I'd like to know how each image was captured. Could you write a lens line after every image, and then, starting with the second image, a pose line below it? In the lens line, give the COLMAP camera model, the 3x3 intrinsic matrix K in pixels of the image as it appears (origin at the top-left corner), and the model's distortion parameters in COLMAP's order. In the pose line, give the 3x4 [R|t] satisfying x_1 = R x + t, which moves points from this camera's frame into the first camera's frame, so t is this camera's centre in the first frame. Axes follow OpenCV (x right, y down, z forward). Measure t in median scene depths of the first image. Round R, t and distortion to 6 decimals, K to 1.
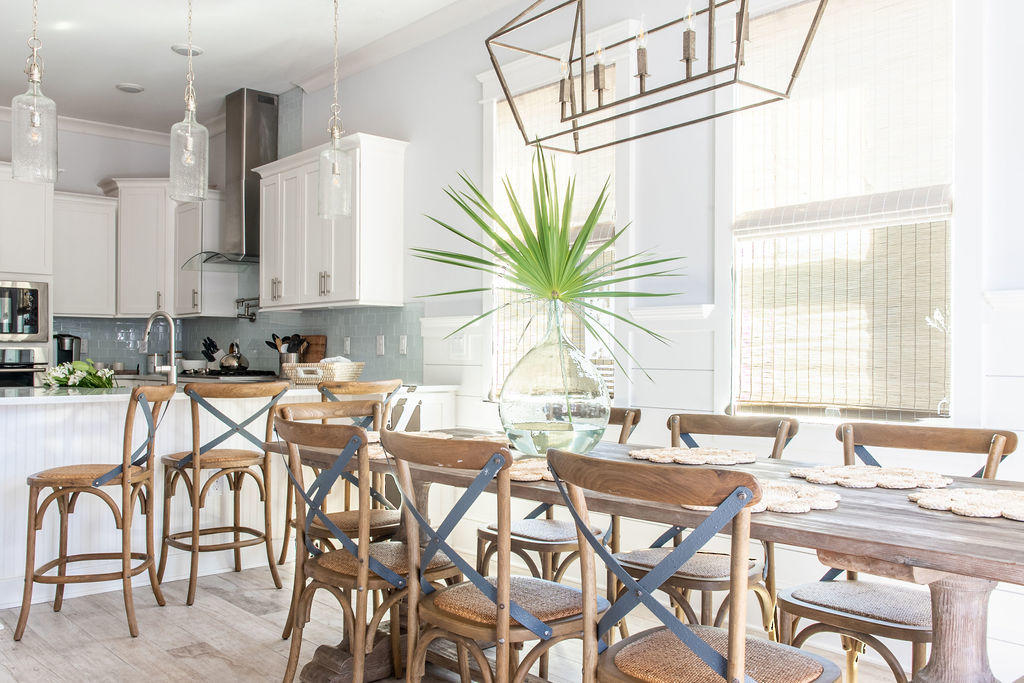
lens RADIAL K [[907.5, 0, 520.1], [0, 907.5, 348.7], [0, 0, 1]] dist [0.011198, 0.009010]
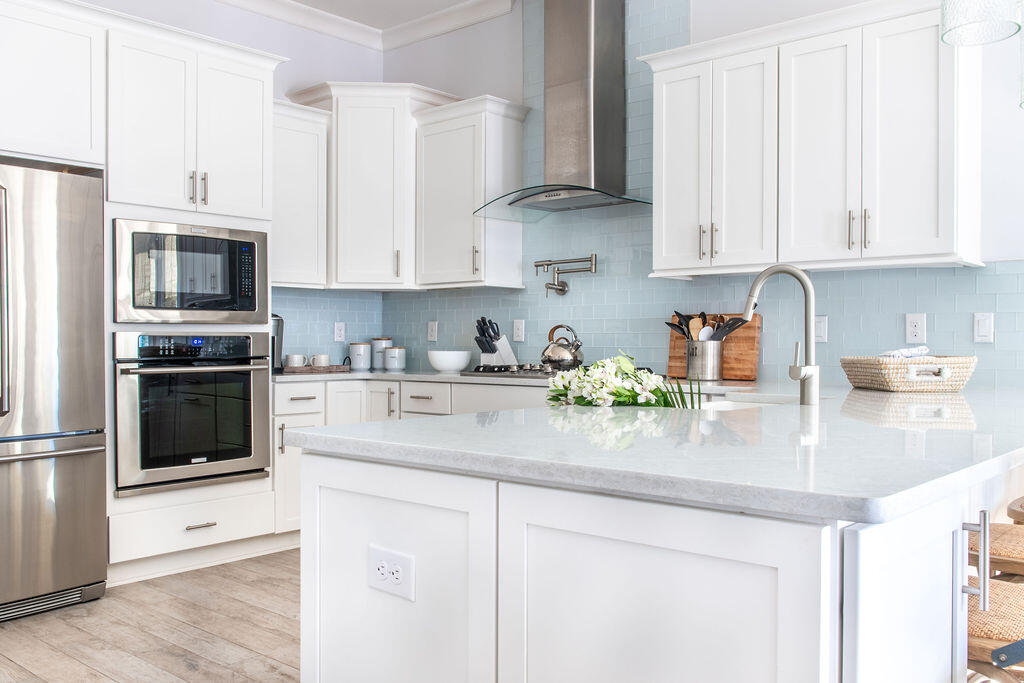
lens RADIAL K [[910.1, 0, 511.0], [0, 910.1, 342.8], [0, 0, 1]] dist [-0.021431, -0.003881]
pose [[0.989381, -0.002637, 0.145324, -0.677062], [0.001329, 0.999958, 0.009094, 0.000495], [-0.145342, -0.008804, 0.989342, 0.517208]]
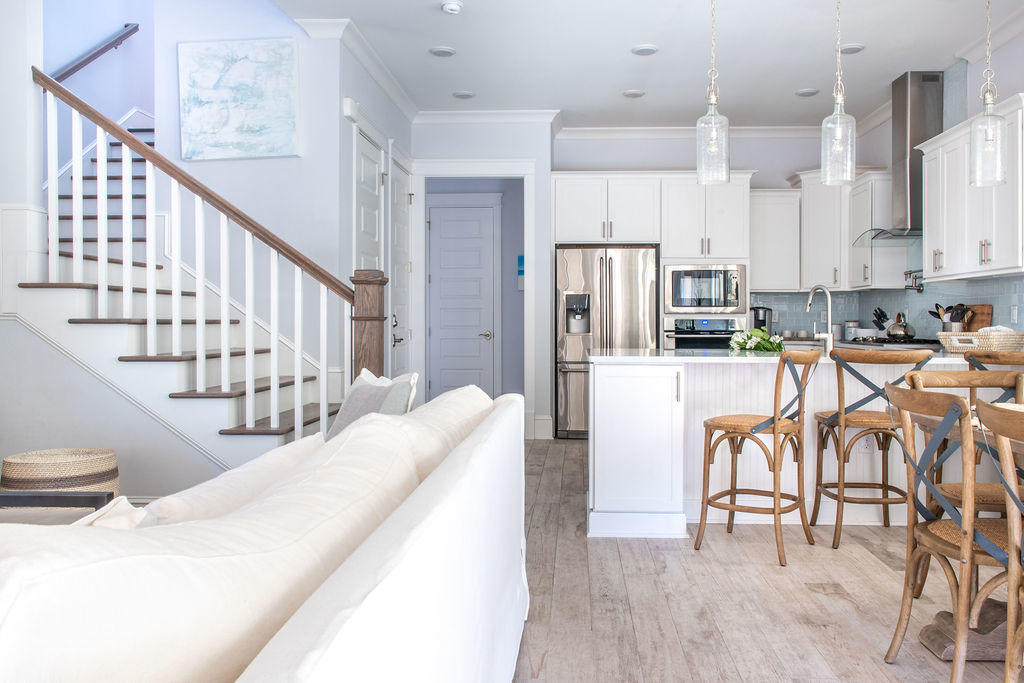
lens RADIAL K [[816.8, 0, 537.1], [0, 816.8, 318.8], [0, 0, 1]] dist [-0.009174, -0.004952]
pose [[0.722304, -0.002681, -0.691570, 0.056336], [0.002581, 0.999996, -0.001181, 0.001176], [0.691571, -0.000932, 0.722308, 0.025447]]
